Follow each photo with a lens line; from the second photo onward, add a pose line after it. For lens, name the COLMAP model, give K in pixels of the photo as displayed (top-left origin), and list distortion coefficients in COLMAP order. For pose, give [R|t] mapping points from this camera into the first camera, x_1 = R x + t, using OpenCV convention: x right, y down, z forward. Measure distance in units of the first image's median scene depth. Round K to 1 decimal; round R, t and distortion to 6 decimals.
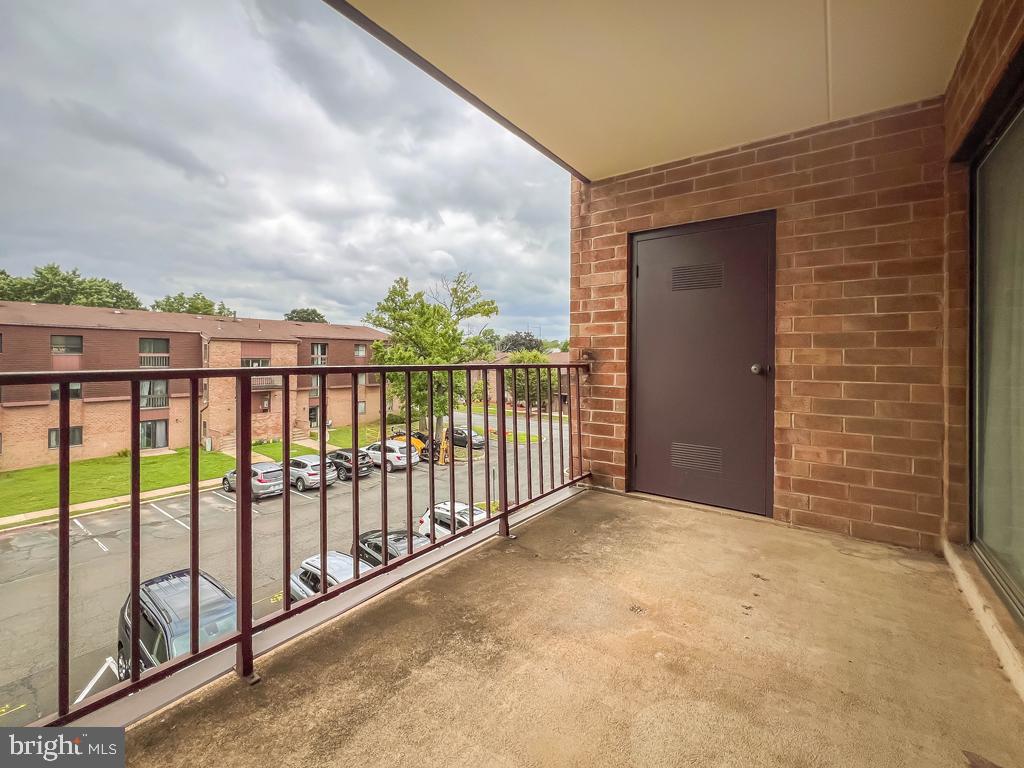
lens RADIAL K [[437.6, 0, 523.7], [0, 437.6, 357.5], [0, 0, 1]] dist [-0.007465, 0.000029]
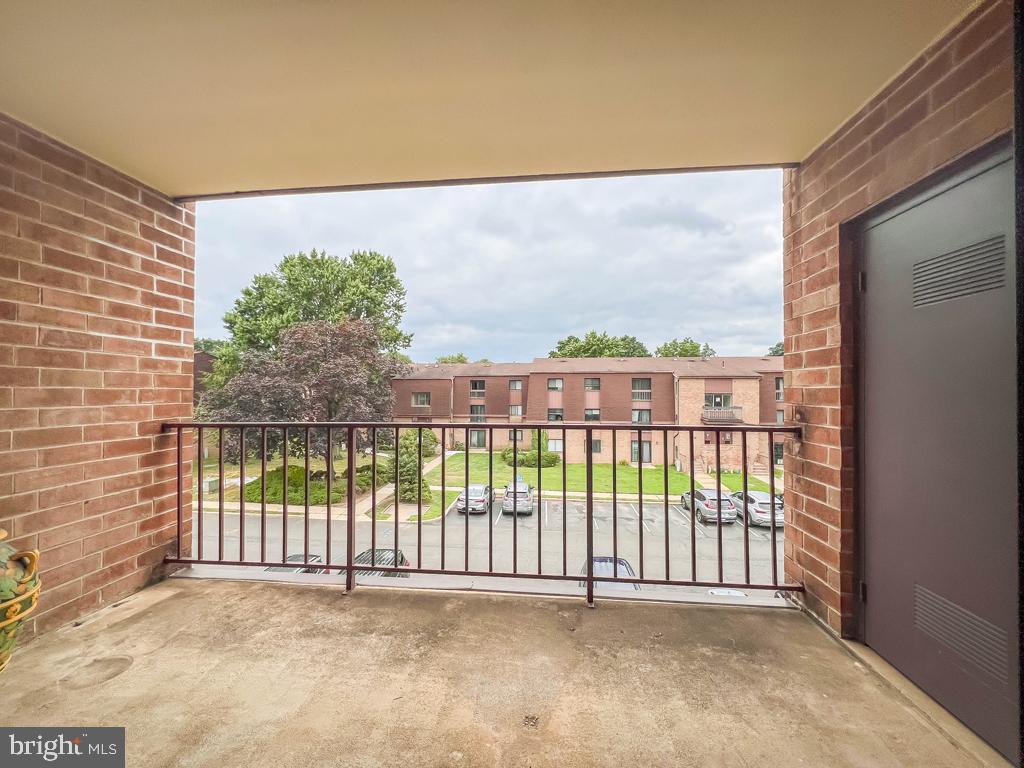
lens RADIAL K [[421.3, 0, 511.6], [0, 421.3, 388.3], [0, 0, 1]] dist [-0.006441, 0.002133]
pose [[0.503196, -0.008732, -0.864128, 0.497966], [0.002001, 0.999958, -0.008940, -0.043032], [0.864170, 0.002769, 0.503193, 0.276009]]
